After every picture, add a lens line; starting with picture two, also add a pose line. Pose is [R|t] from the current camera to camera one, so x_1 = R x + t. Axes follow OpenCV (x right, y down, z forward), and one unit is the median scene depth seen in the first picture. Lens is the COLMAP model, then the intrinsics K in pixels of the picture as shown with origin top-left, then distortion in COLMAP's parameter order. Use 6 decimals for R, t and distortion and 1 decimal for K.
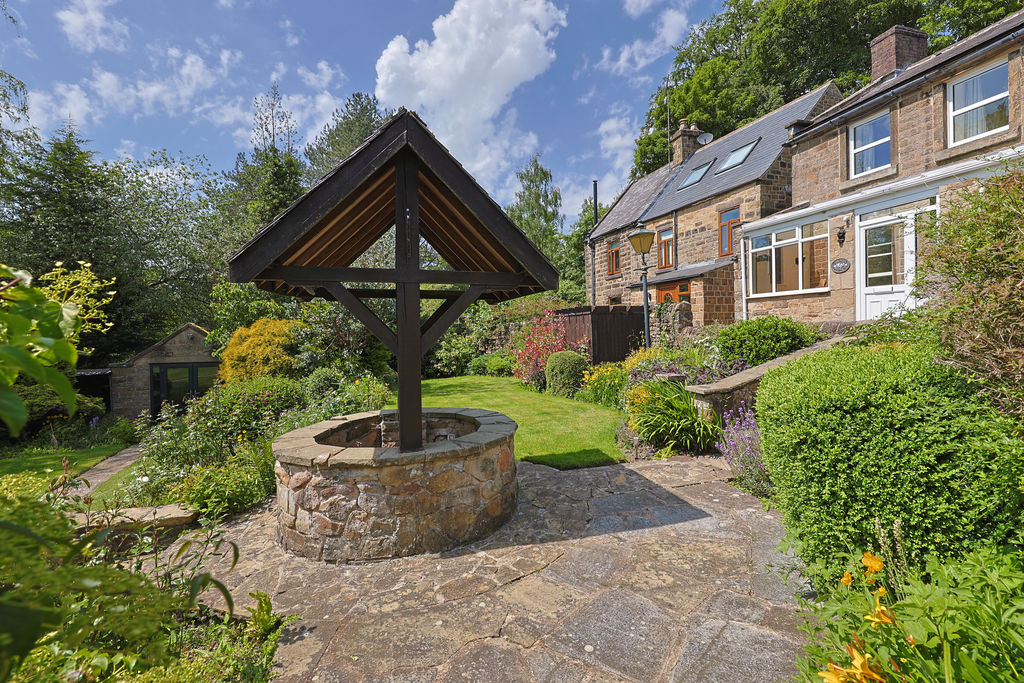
lens RADIAL K [[461.3, 0, 511.4], [0, 461.3, 334.0], [0, 0, 1]] dist [0.001102, -0.000198]
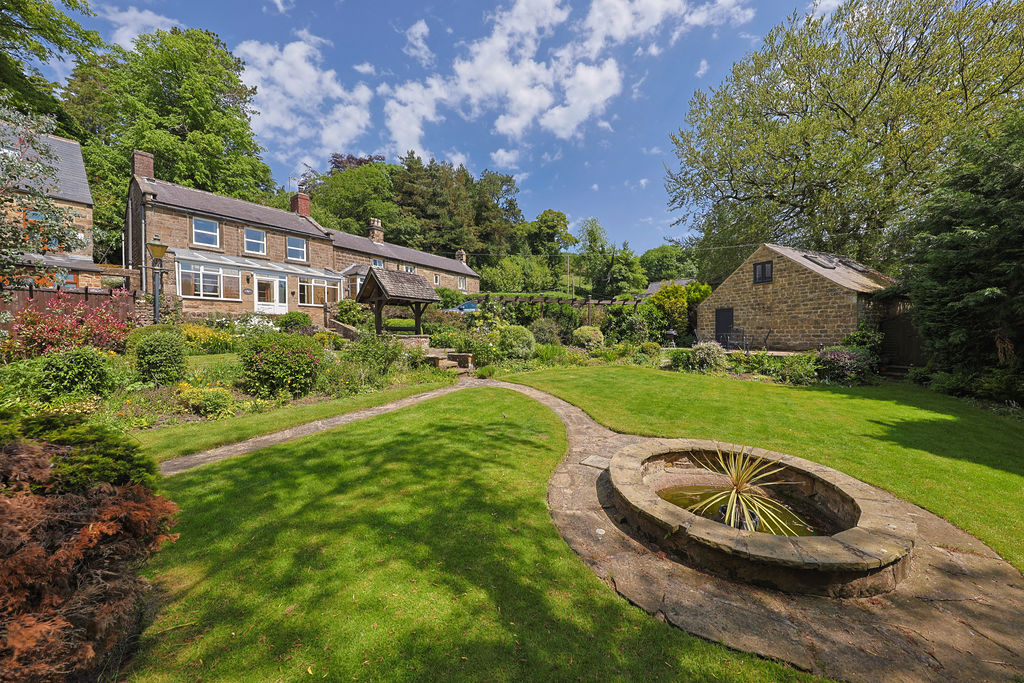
lens RADIAL K [[351.3, 0, 522.7], [0, 351.3, 342.4], [0, 0, 1]] dist [0.009210, -0.004693]
pose [[-0.632524, -0.006085, 0.774517, -1.064132], [0.017820, 0.999590, 0.022406, 0.068399], [-0.774336, 0.027974, -0.632156, 0.678236]]
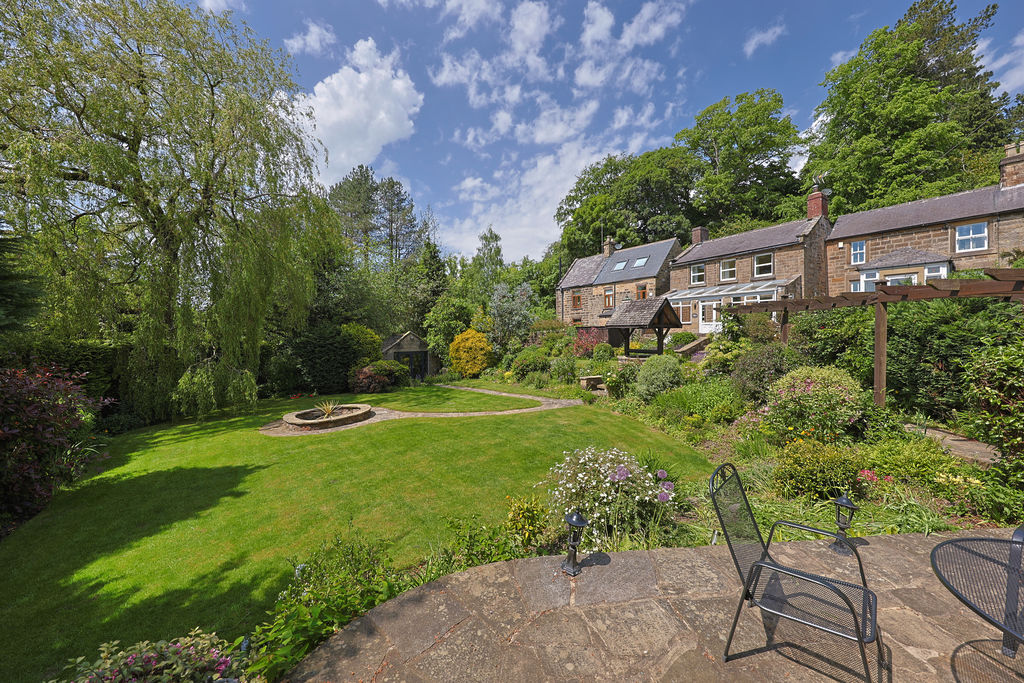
lens RADIAL K [[351.3, 0, 522.7], [0, 351.3, 342.4], [0, 0, 1]] dist [0.009210, -0.004693]
pose [[0.944441, -0.006193, 0.328621, -0.793103], [0.001338, 0.999887, 0.014999, 0.000581], [-0.328677, -0.013726, 0.944343, -0.599005]]
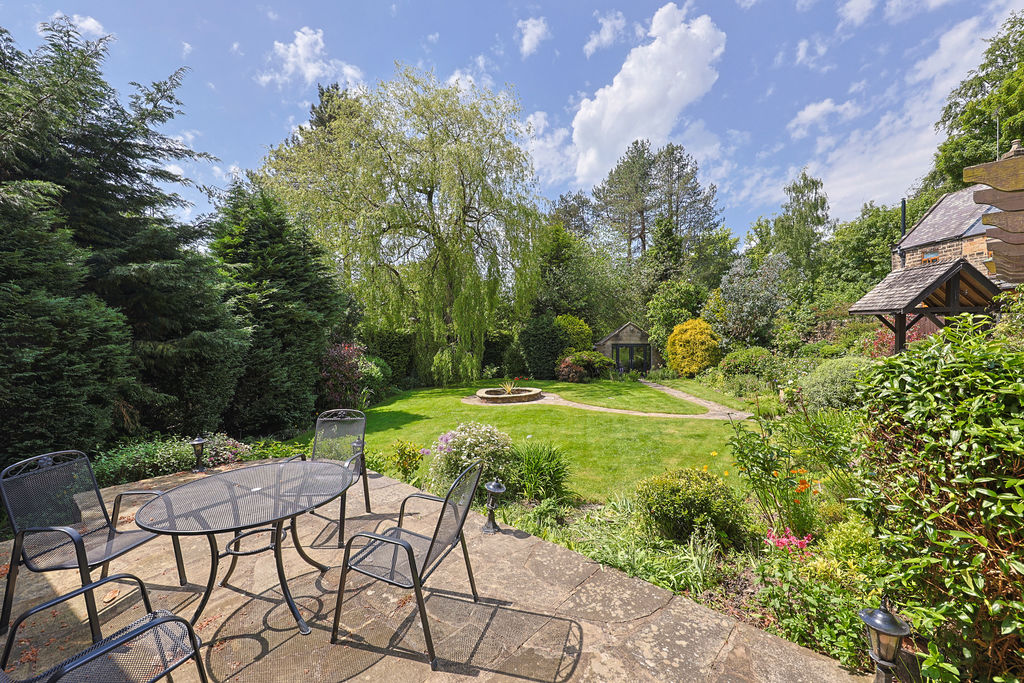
lens RADIAL K [[415.3, 0, 507.9], [0, 415.3, 326.0], [0, 0, 1]] dist [-0.033823, -0.000446]
pose [[0.881670, 0.000505, -0.471866, -0.386854], [-0.002614, 0.999989, -0.003815, -0.000459], [0.471859, 0.004597, 0.881662, -0.687944]]
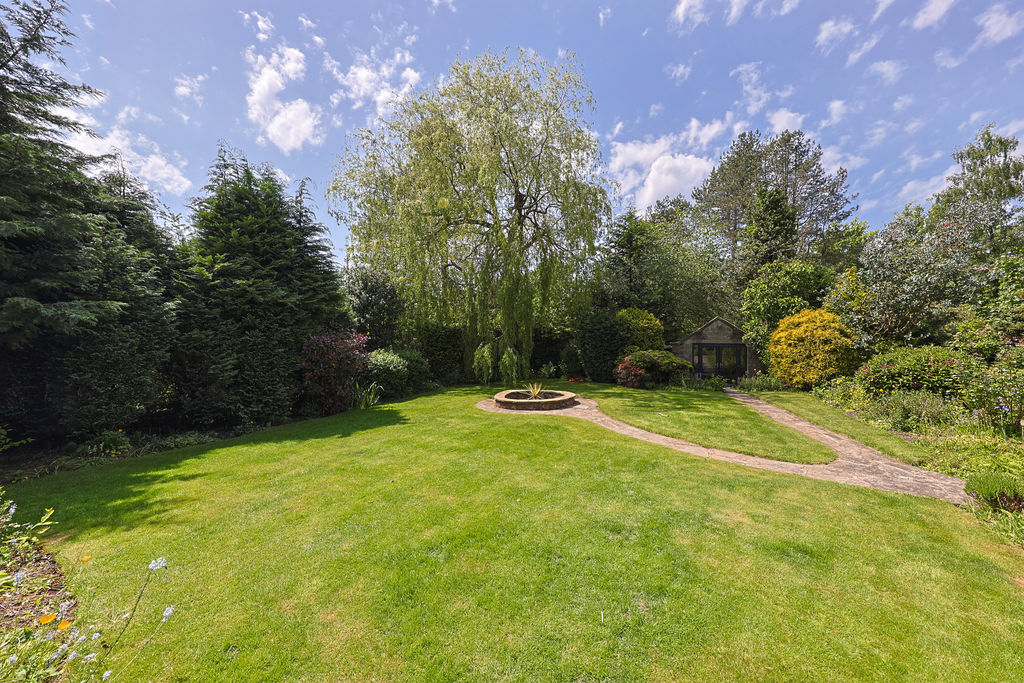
lens RADIAL K [[346.9, 0, 506.4], [0, 346.9, 335.4], [0, 0, 1]] dist [-0.023797, 0.000304]
pose [[0.692229, 0.011557, -0.721586, -0.407785], [-0.011689, 0.999920, 0.004801, 0.041433], [0.721584, 0.005111, 0.692308, -0.242886]]
